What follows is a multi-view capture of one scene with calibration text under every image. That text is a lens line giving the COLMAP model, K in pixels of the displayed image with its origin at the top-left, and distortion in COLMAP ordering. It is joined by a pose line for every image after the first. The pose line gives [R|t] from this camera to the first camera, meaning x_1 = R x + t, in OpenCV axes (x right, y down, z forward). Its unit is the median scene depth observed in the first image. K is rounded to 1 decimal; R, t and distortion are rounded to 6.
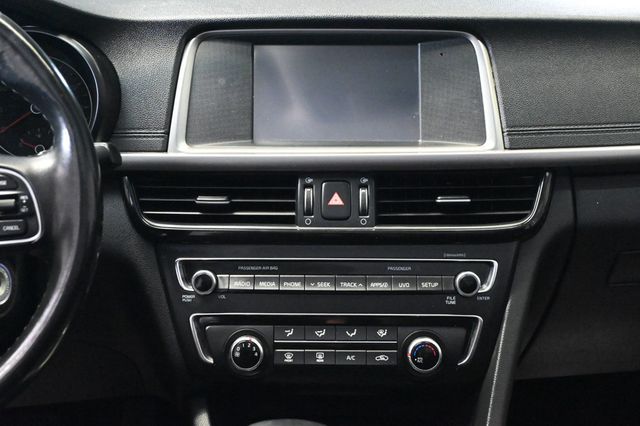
lens RADIAL K [[981.2, 0, 319.6], [0, 981.2, 189.0], [0, 0, 1]] dist [0.056332, 0.041478]
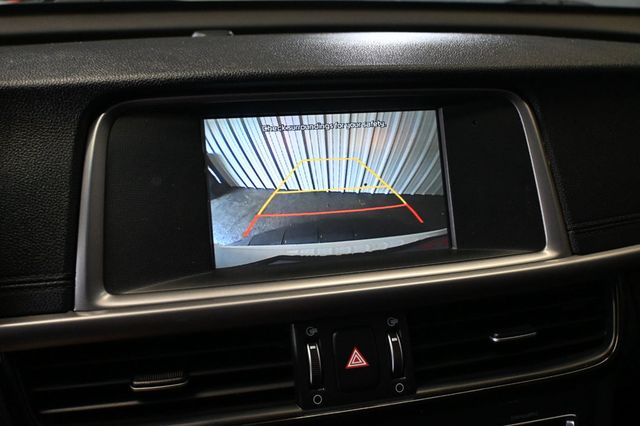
lens RADIAL K [[572.2, 0, 307.3], [0, 572.2, 212.9], [0, 0, 1]] dist [0.003689, -0.002137]
pose [[0.973825, -0.075891, 0.214255, -0.086904], [0.060288, 0.995094, 0.078448, -0.114467], [-0.219157, -0.063478, 0.973622, 0.636042]]
